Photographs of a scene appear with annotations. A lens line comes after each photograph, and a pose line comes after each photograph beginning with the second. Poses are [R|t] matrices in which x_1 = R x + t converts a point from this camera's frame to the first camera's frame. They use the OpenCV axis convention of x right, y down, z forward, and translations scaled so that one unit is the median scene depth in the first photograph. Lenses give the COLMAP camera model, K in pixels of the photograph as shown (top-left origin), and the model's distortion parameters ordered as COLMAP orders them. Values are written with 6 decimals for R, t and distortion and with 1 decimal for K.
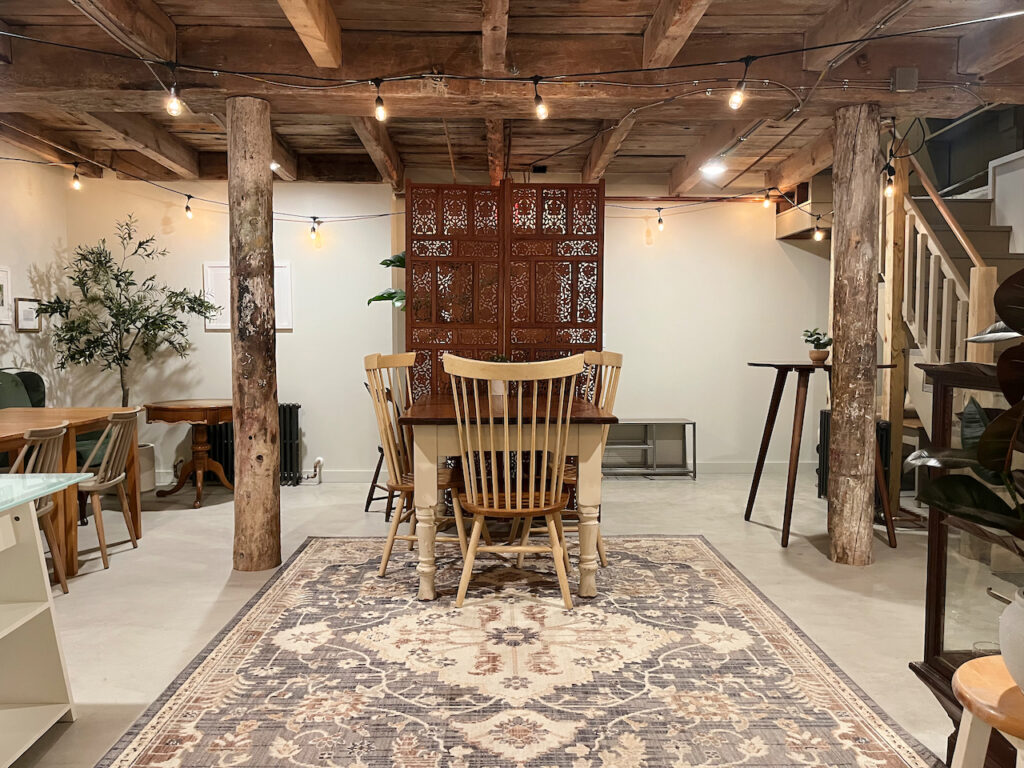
lens RADIAL K [[767.1, 0, 507.9], [0, 767.1, 386.8], [0, 0, 1]] dist [0.062752, -0.088116]
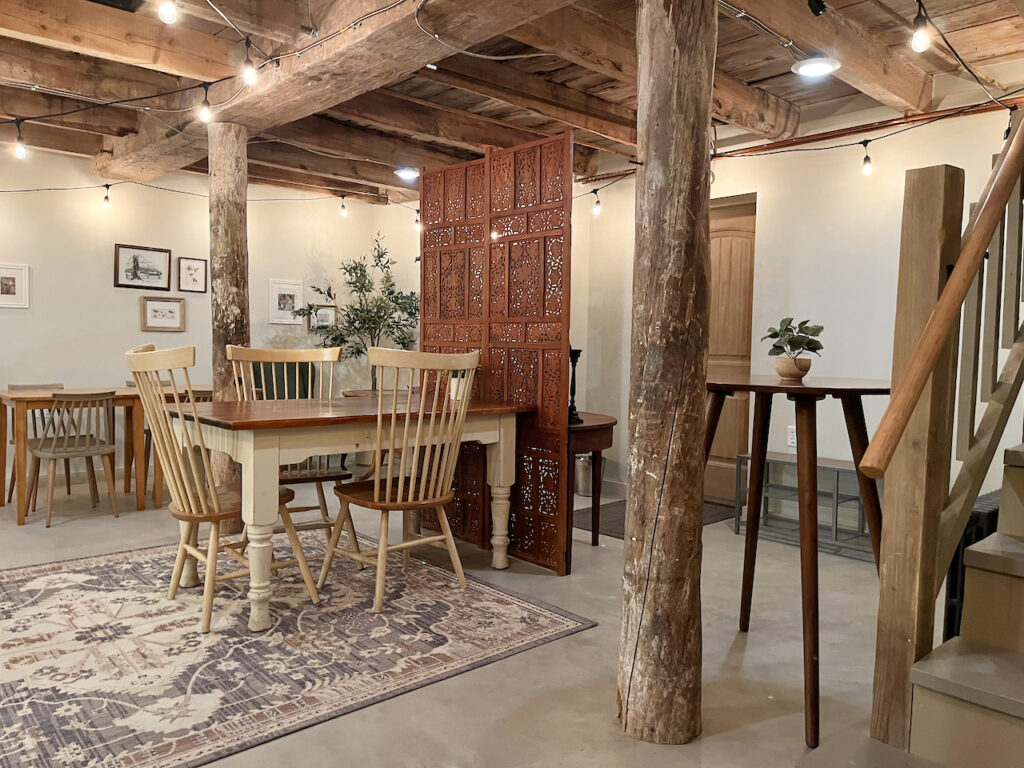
lens RADIAL K [[767.1, 0, 507.9], [0, 767.1, 386.8], [0, 0, 1]] dist [0.062752, -0.088116]
pose [[0.653329, 0.054328, -0.755123, 0.967266], [-0.061310, 0.997943, 0.018752, -0.033361], [0.754588, 0.034045, 0.655315, 0.666516]]
